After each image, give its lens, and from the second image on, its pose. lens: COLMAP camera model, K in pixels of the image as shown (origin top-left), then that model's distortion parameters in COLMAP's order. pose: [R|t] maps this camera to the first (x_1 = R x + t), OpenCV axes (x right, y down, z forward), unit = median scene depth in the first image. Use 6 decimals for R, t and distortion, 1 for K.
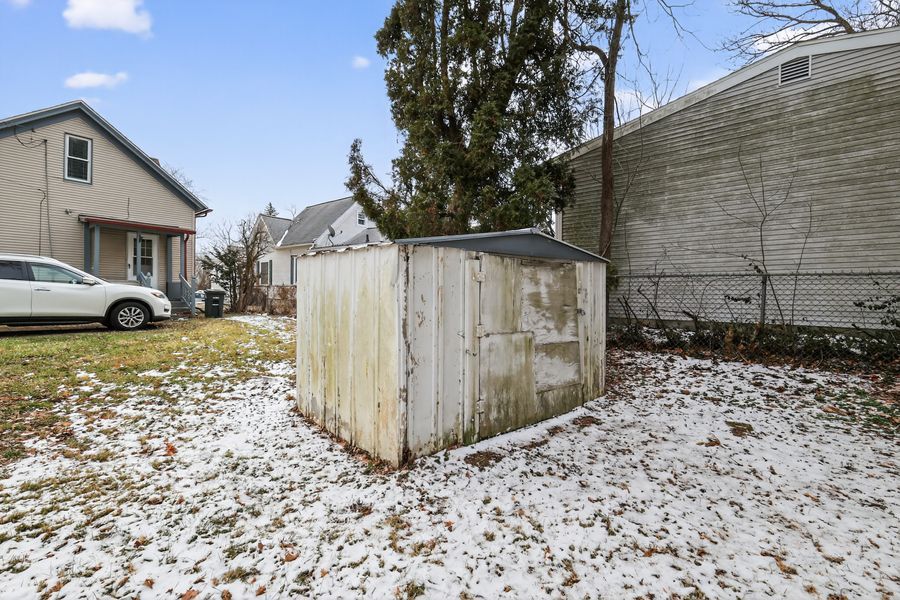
lens RADIAL K [[393.7, 0, 448.9], [0, 393.7, 295.2], [0, 0, 1]] dist [0.002244, 0.000175]
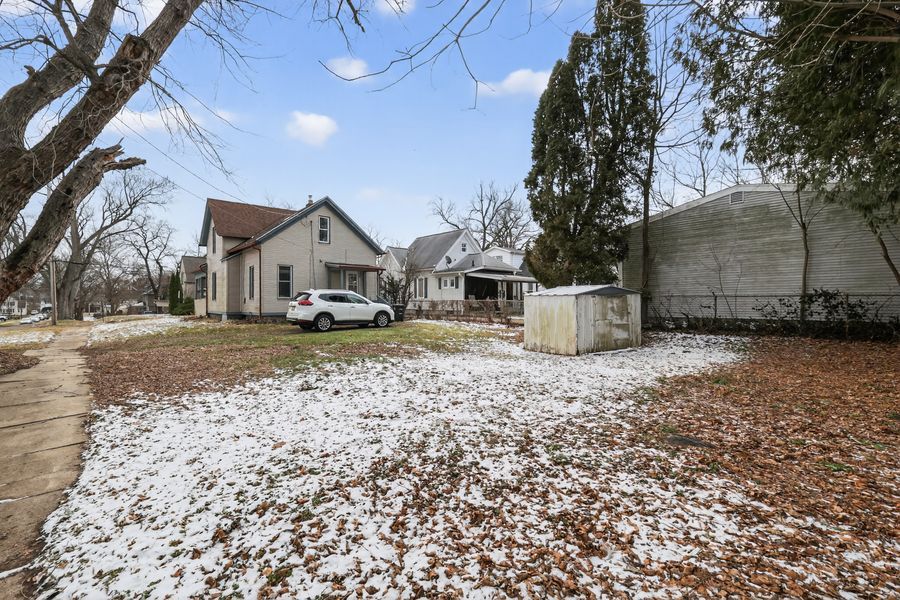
lens RADIAL K [[393.7, 0, 447.8], [0, 393.7, 298.8], [0, 0, 1]] dist [0.002244, 0.000175]
pose [[0.989159, -0.019595, -0.145534, -0.315896], [0.018202, 0.999775, -0.010896, -0.031055], [0.145715, 0.008129, 0.989293, -1.165444]]
